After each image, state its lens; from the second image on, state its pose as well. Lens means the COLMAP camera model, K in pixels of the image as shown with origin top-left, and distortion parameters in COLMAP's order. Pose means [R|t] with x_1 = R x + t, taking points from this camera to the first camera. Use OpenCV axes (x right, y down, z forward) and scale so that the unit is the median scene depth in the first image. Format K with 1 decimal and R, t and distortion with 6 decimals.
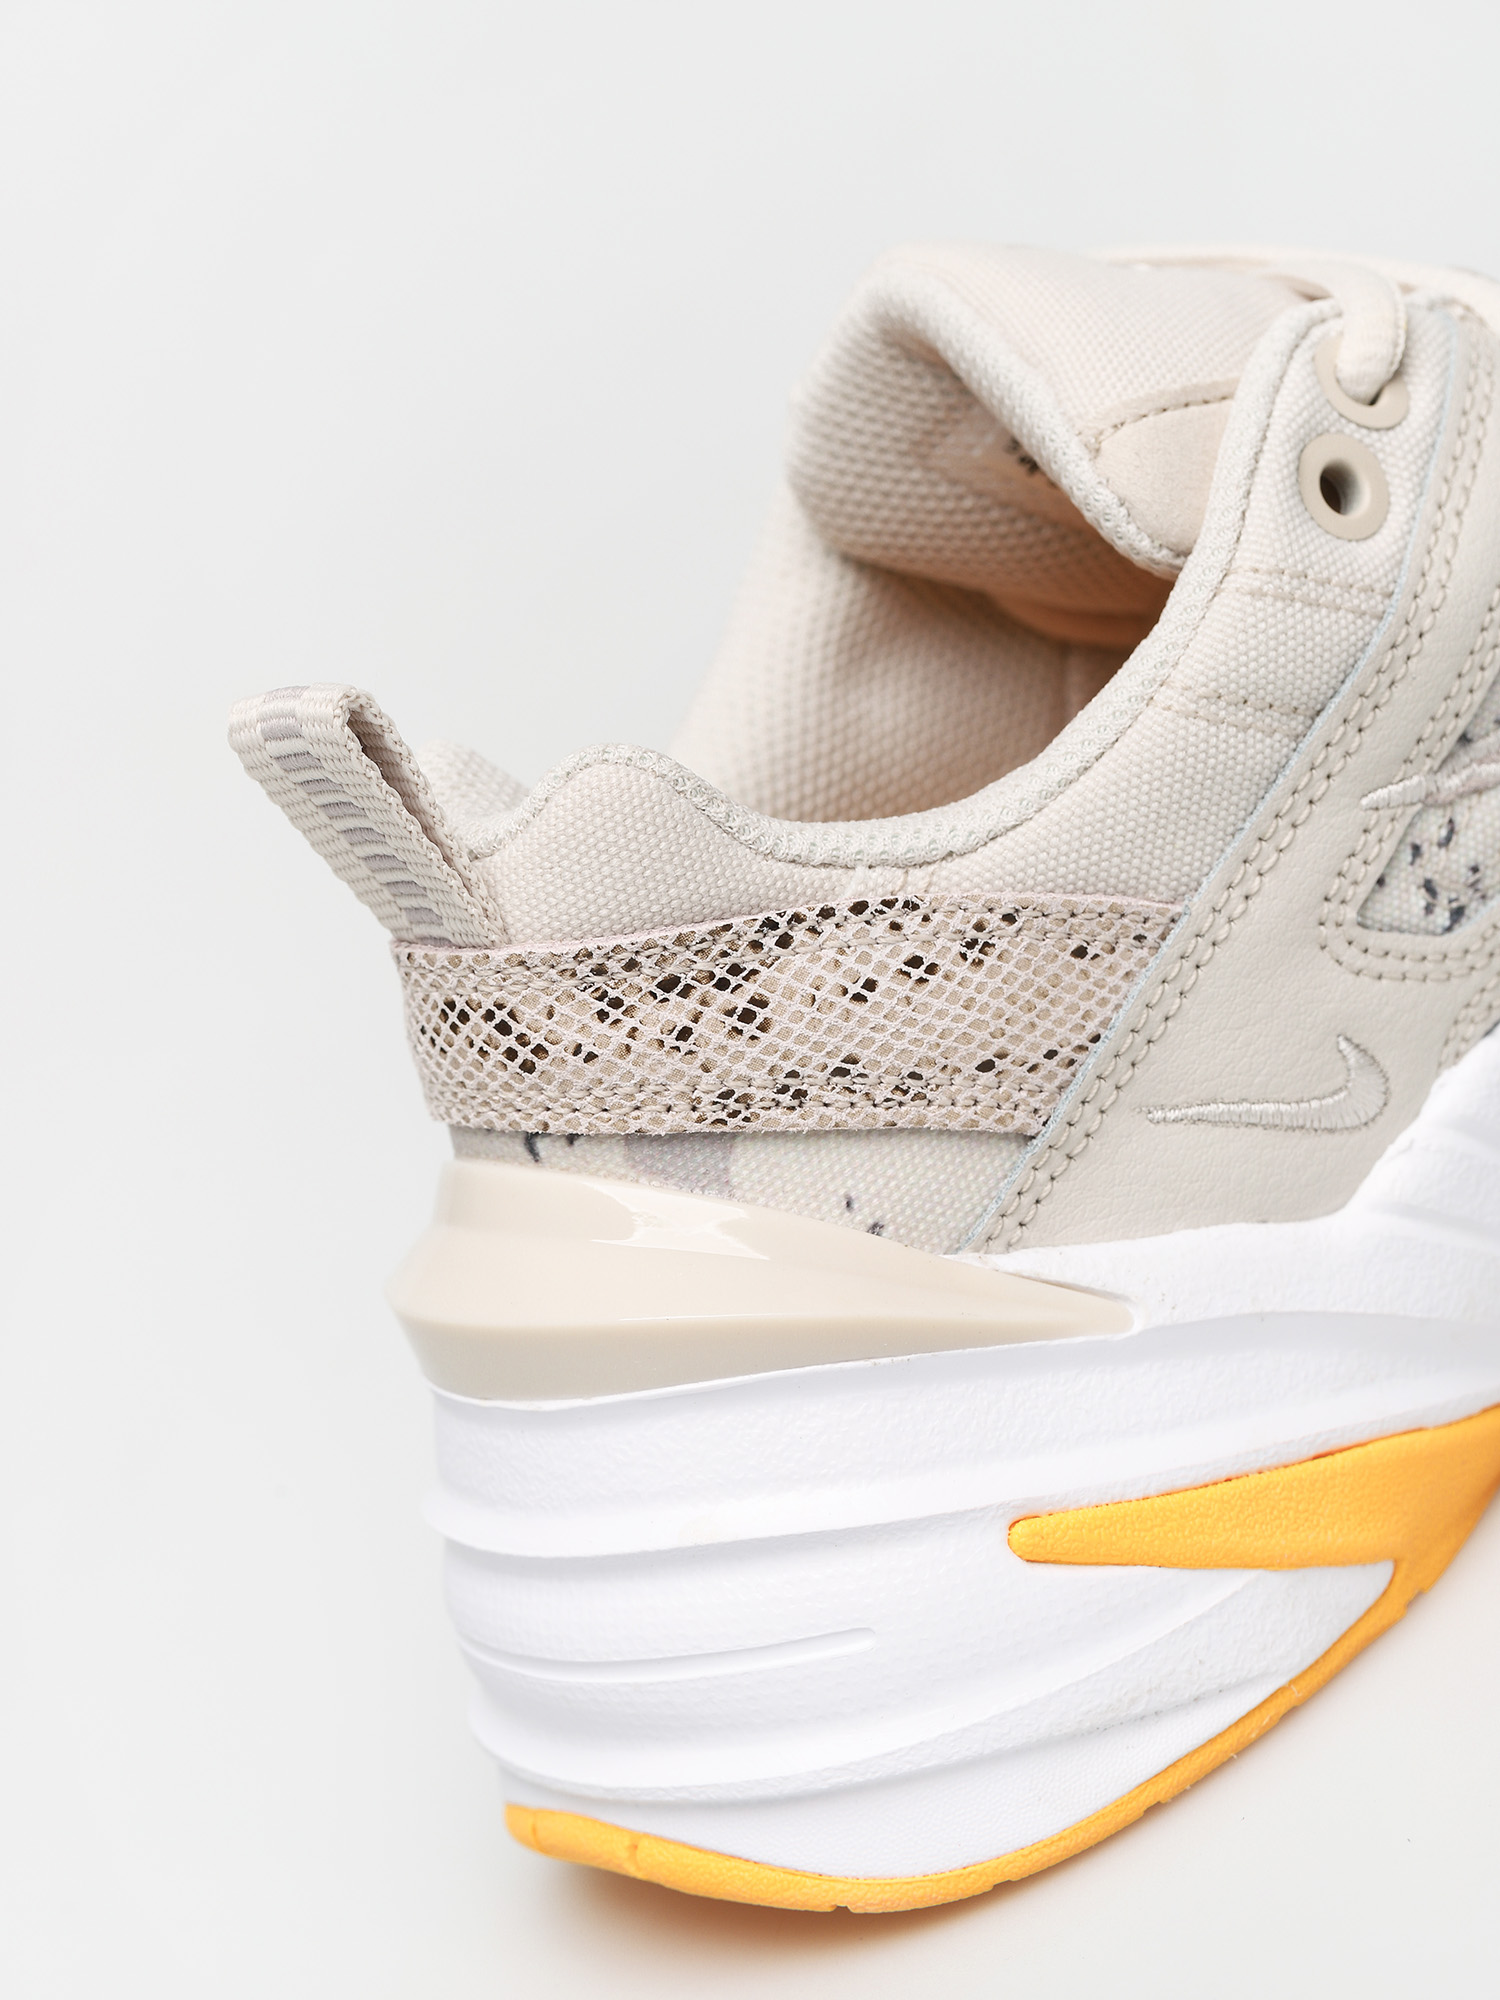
lens RADIAL K [[8448.4, 0, 749.0], [0, 8448.4, 999.7], [0, 0, 1]] dist [-0.328734, 0.000000]
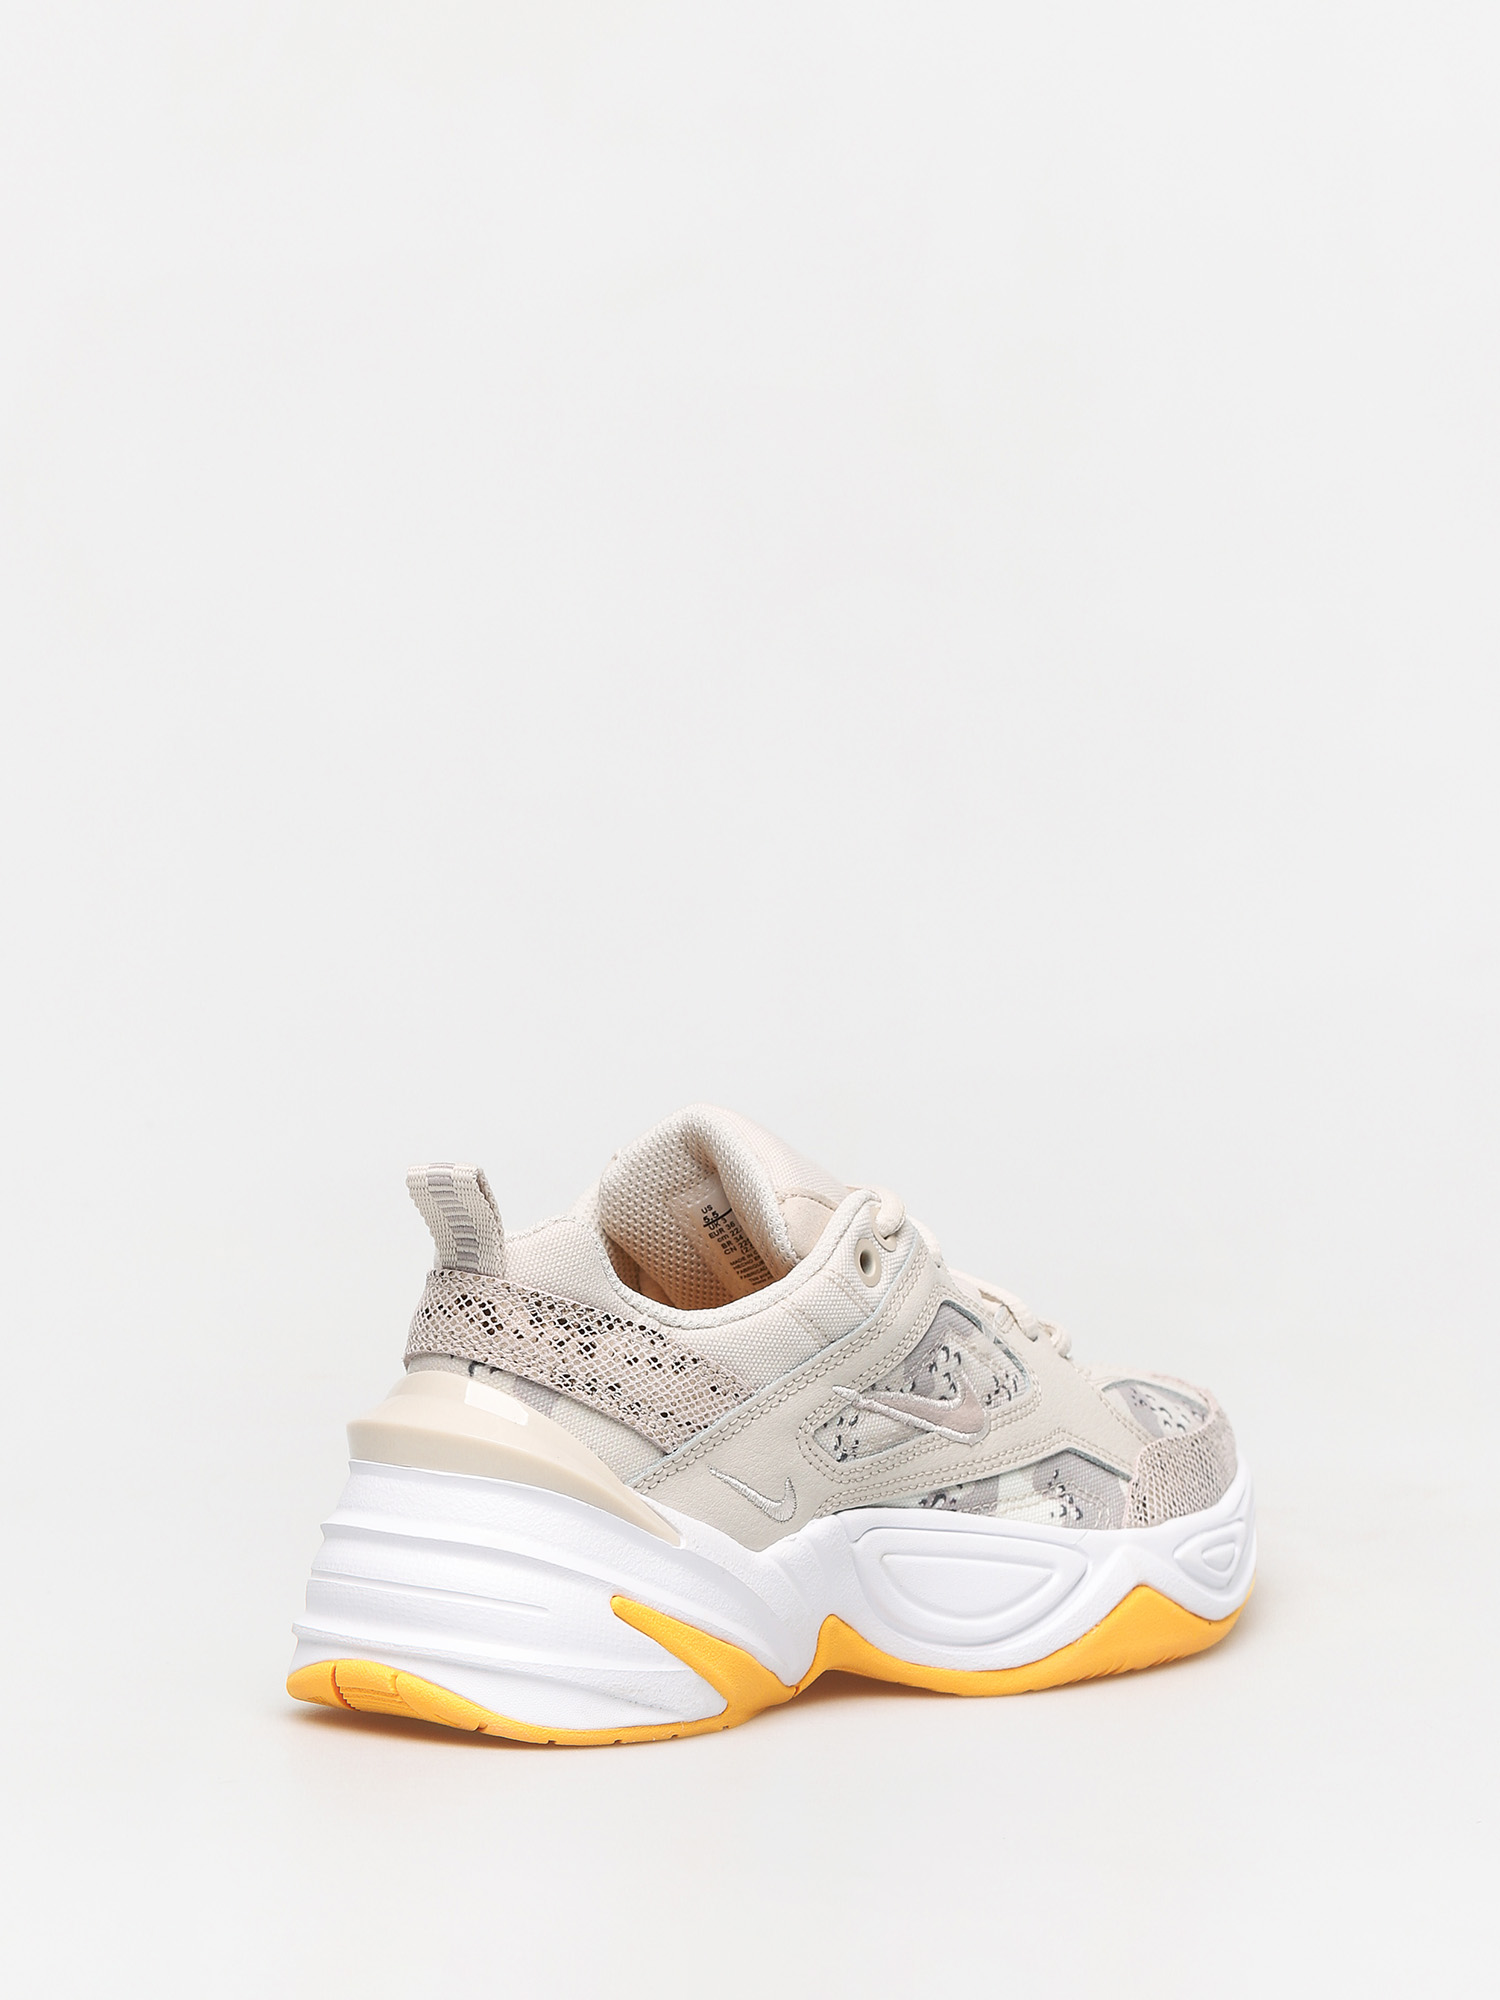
lens RADIAL K [[8448.4, 0, 750.3], [0, 8448.4, 999.8], [0, 0, 1]] dist [-0.328734, 0.000000]
pose [[0.892782, 0.404832, 0.197612, -0.449594], [-0.335177, 0.890027, -0.309044, 0.608138], [-0.300991, 0.209674, 0.930291, -1.160600]]
